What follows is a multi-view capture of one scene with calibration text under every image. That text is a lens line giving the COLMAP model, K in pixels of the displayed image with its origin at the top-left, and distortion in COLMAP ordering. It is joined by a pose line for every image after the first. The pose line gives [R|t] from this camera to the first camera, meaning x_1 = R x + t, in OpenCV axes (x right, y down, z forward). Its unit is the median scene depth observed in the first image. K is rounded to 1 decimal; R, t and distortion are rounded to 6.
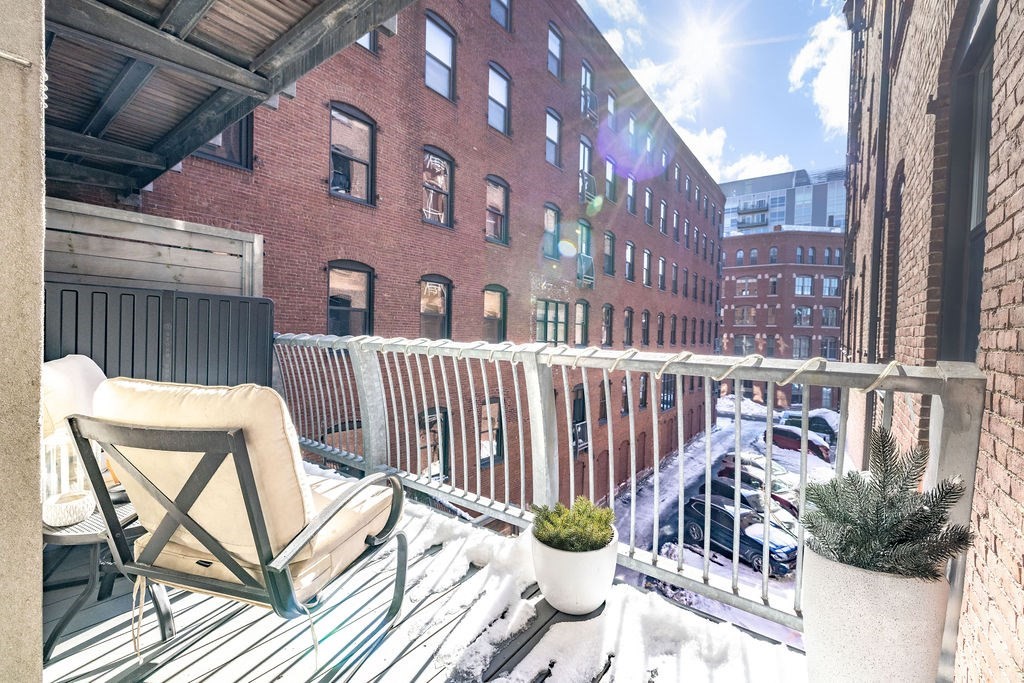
lens RADIAL K [[425.8, 0, 509.0], [0, 425.8, 338.9], [0, 0, 1]] dist [0.002908, 0.000230]
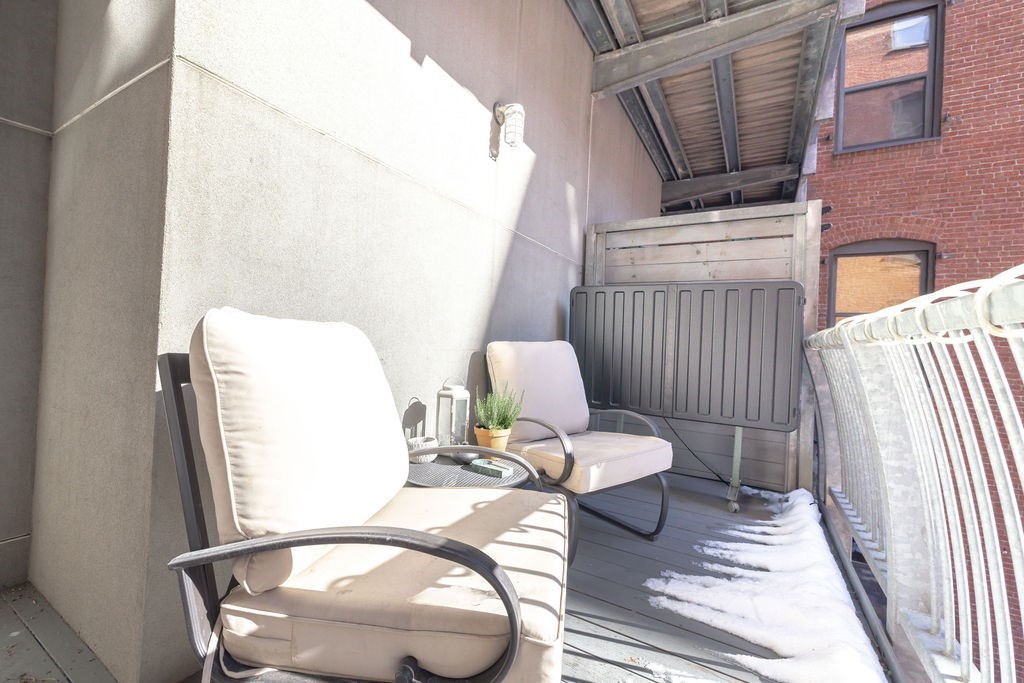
lens RADIAL K [[425.8, 0, 509.7], [0, 425.8, 340.8], [0, 0, 1]] dist [0.002908, 0.000230]
pose [[0.125982, -0.022518, -0.991777, 0.065963], [-0.056818, 0.997937, -0.029875, 0.047628], [0.990404, 0.060115, 0.124443, 0.430524]]
